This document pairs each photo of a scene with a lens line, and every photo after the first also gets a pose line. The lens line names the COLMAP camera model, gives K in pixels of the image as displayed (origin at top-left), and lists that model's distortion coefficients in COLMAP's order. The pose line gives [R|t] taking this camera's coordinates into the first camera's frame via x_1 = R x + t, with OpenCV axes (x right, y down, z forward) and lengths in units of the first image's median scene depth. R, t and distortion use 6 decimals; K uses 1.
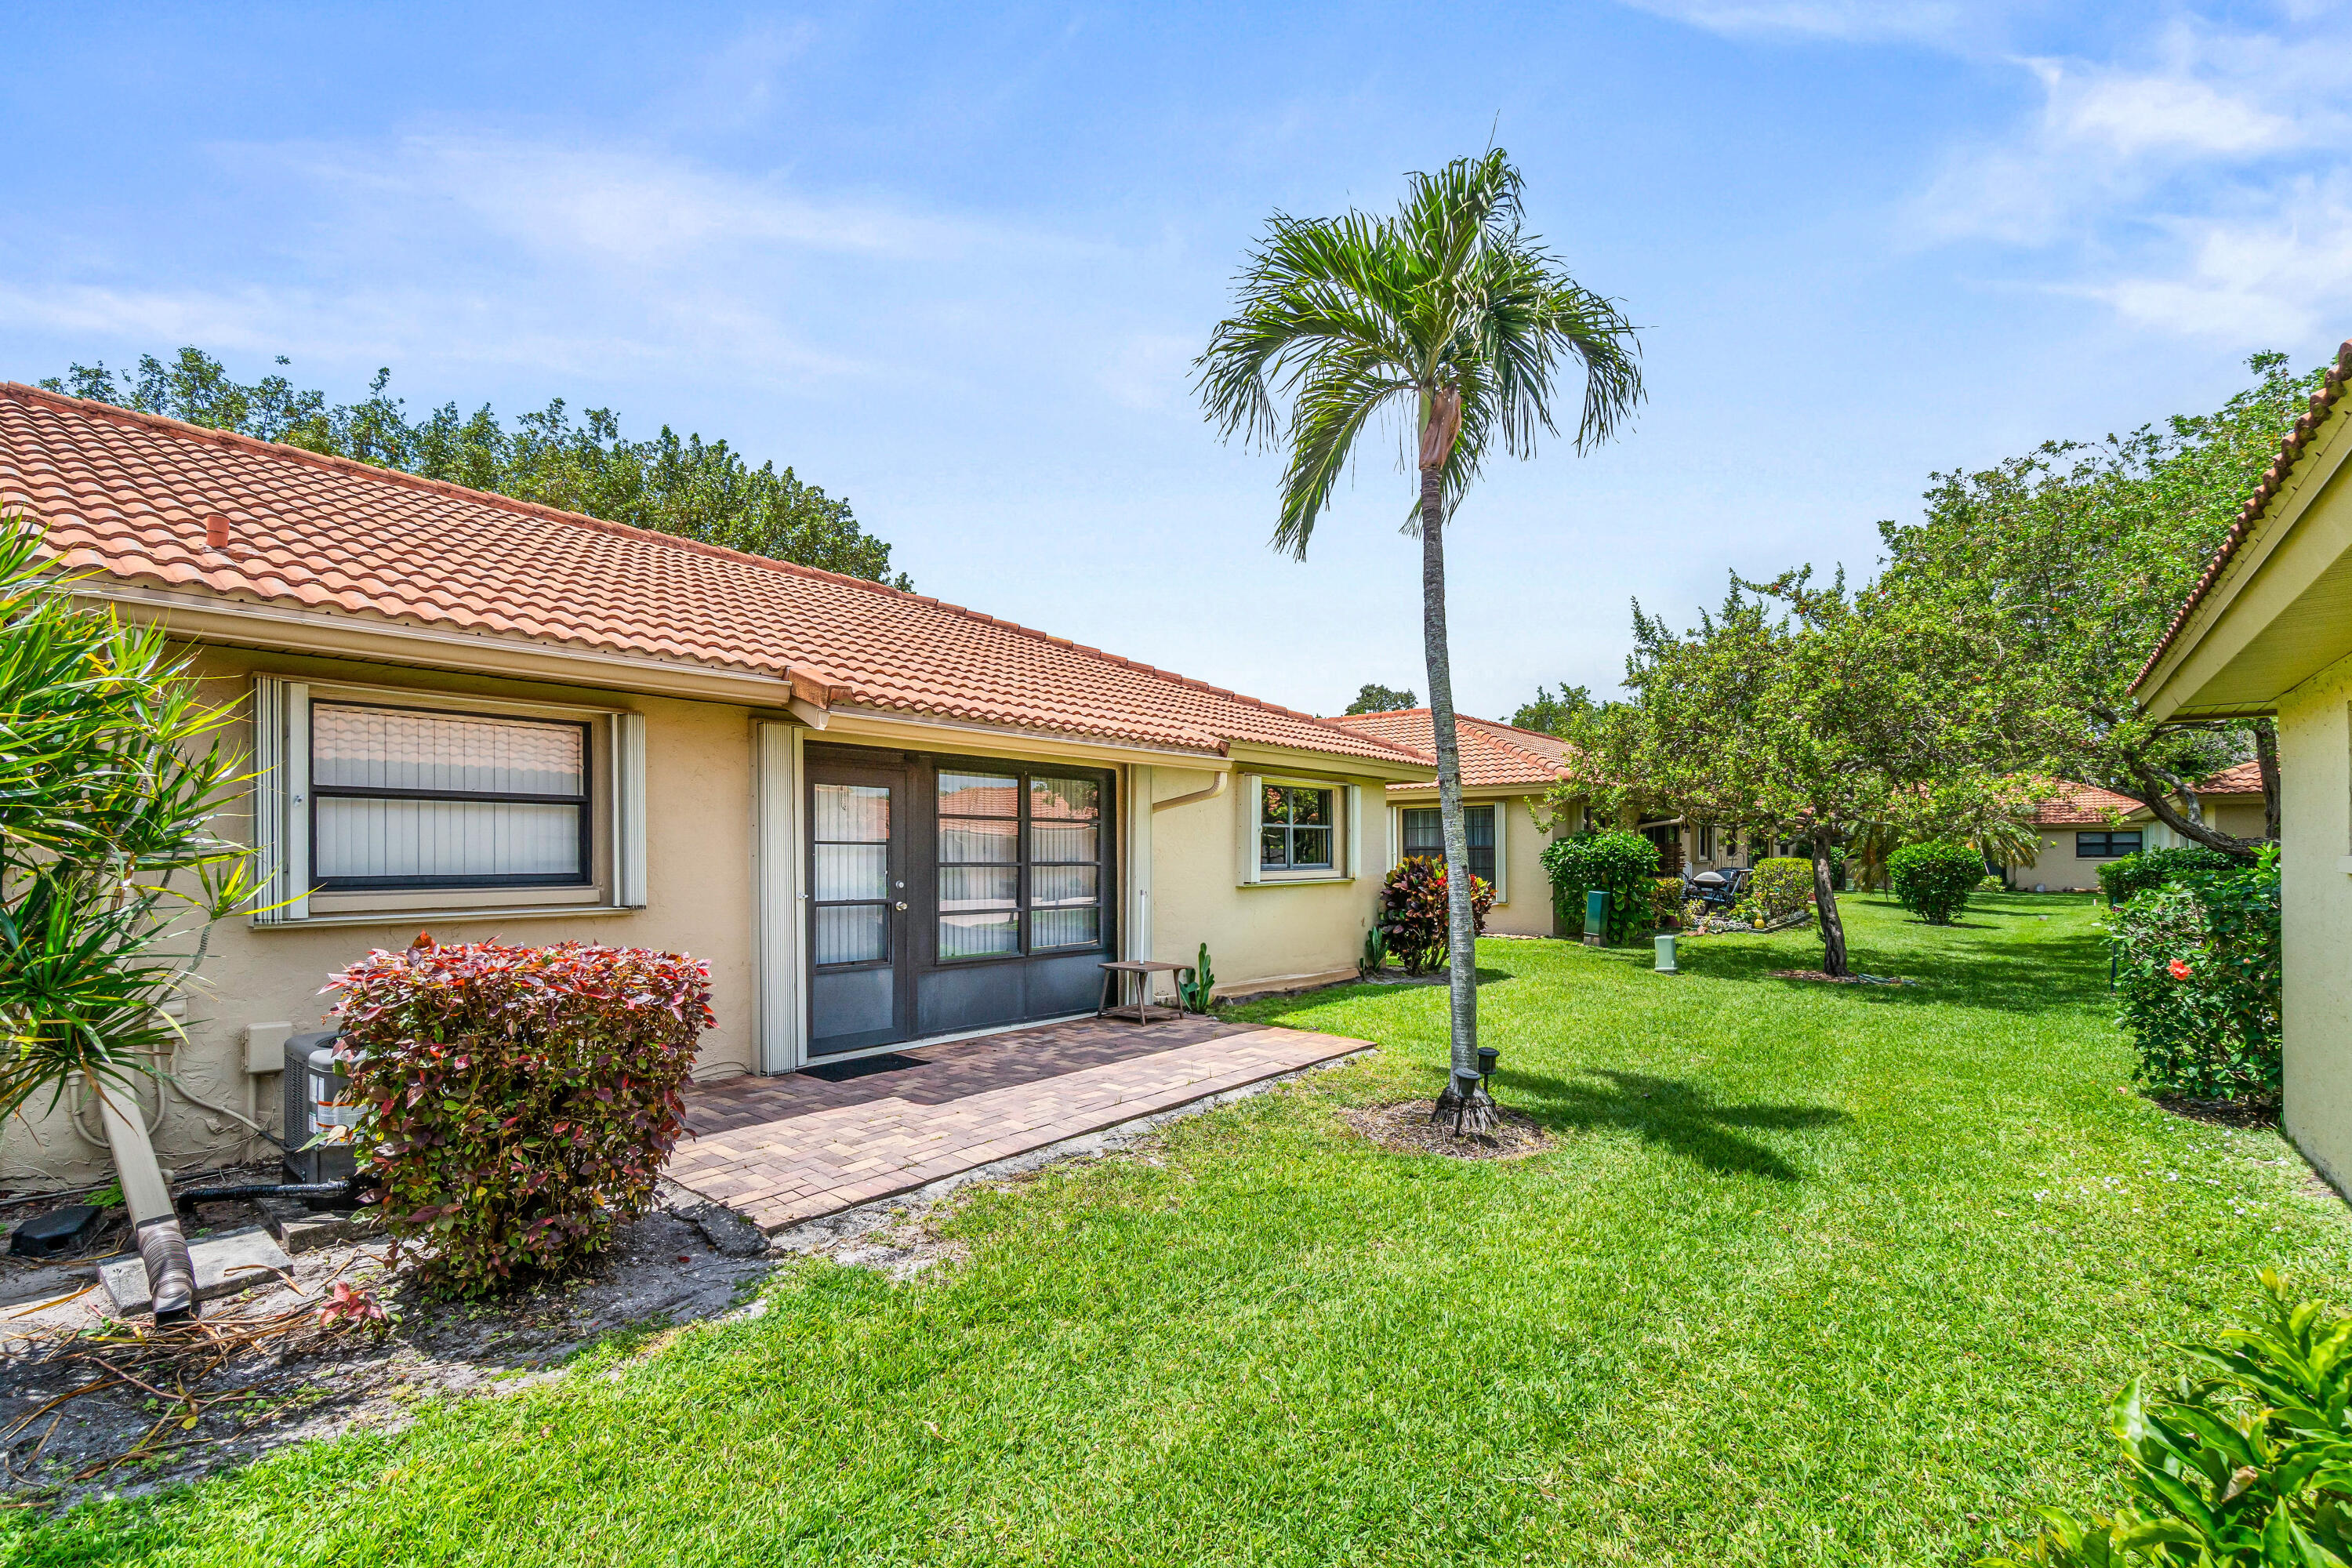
lens RADIAL K [[1039.9, 0, 1170.7], [0, 1039.9, 860.5], [0, 0, 1]] dist [0.001280, 0.000182]
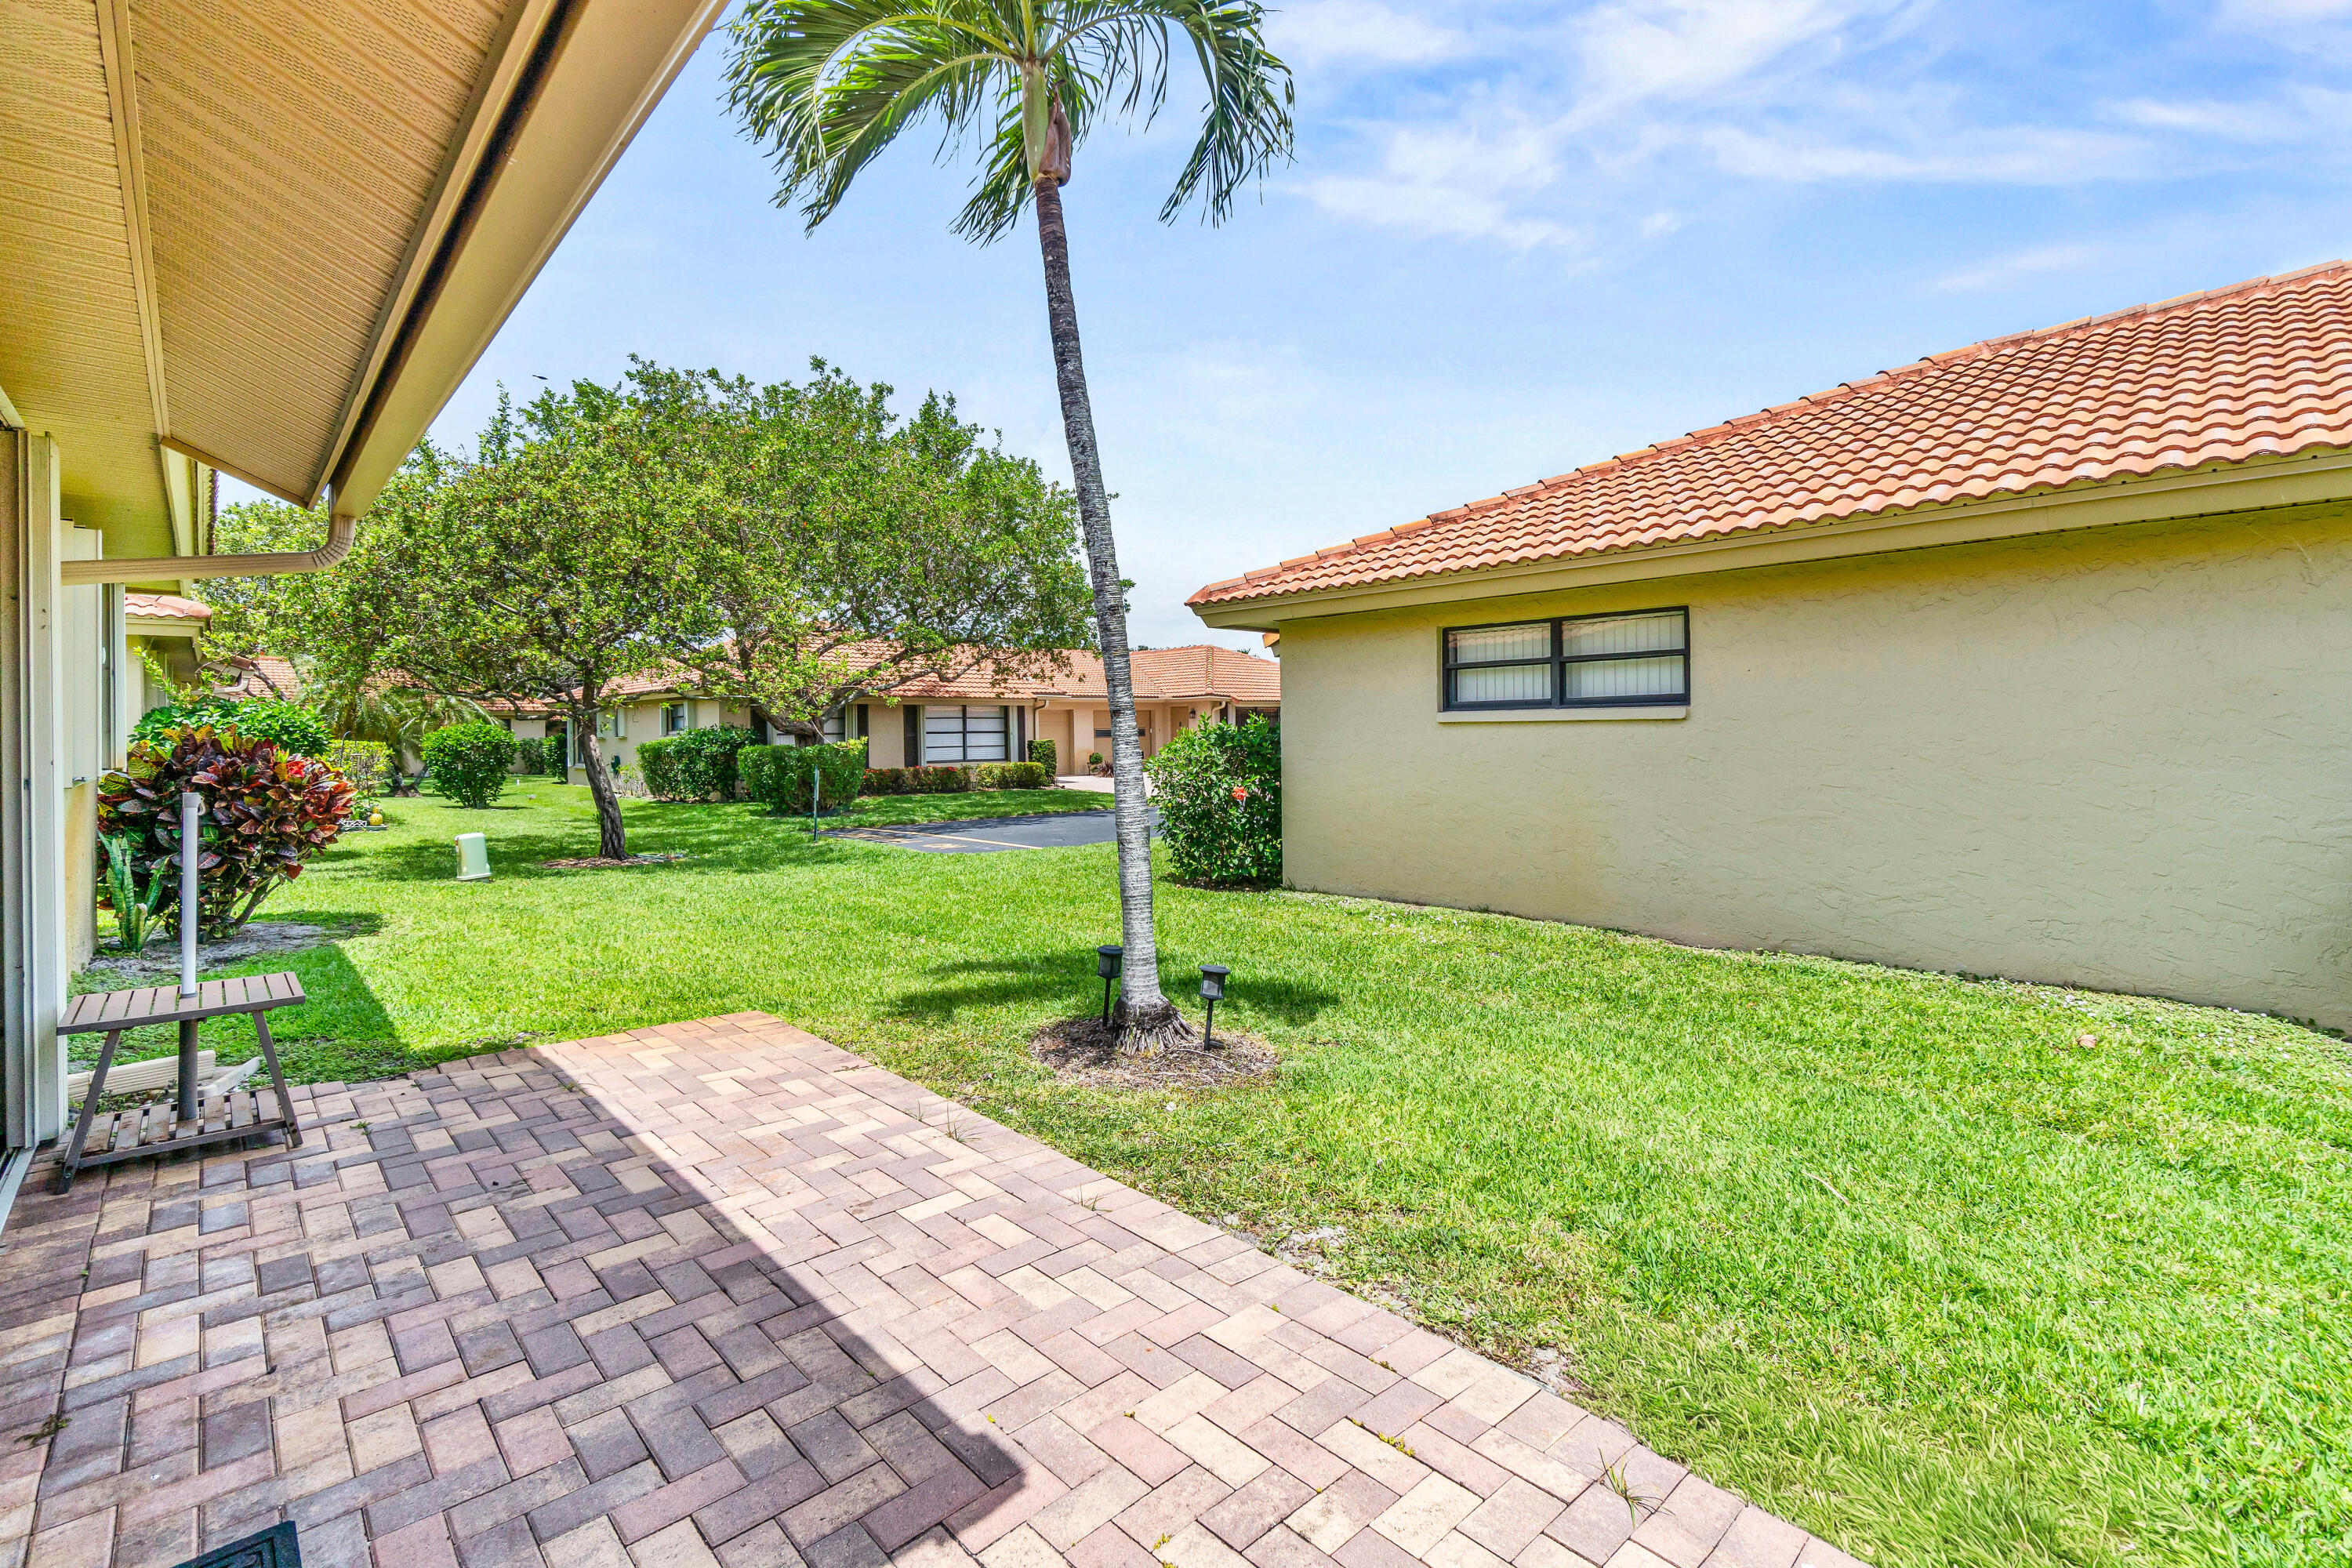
lens RADIAL K [[1039.7, 0, 1178.3], [0, 1039.7, 728.5], [0, 0, 1]] dist [0.001777, 0.000189]
pose [[0.130126, 0.006951, 0.991473, -0.434846], [0.014346, 0.999858, -0.008893, 0.017898], [-0.991394, 0.015381, 0.130007, 0.755506]]
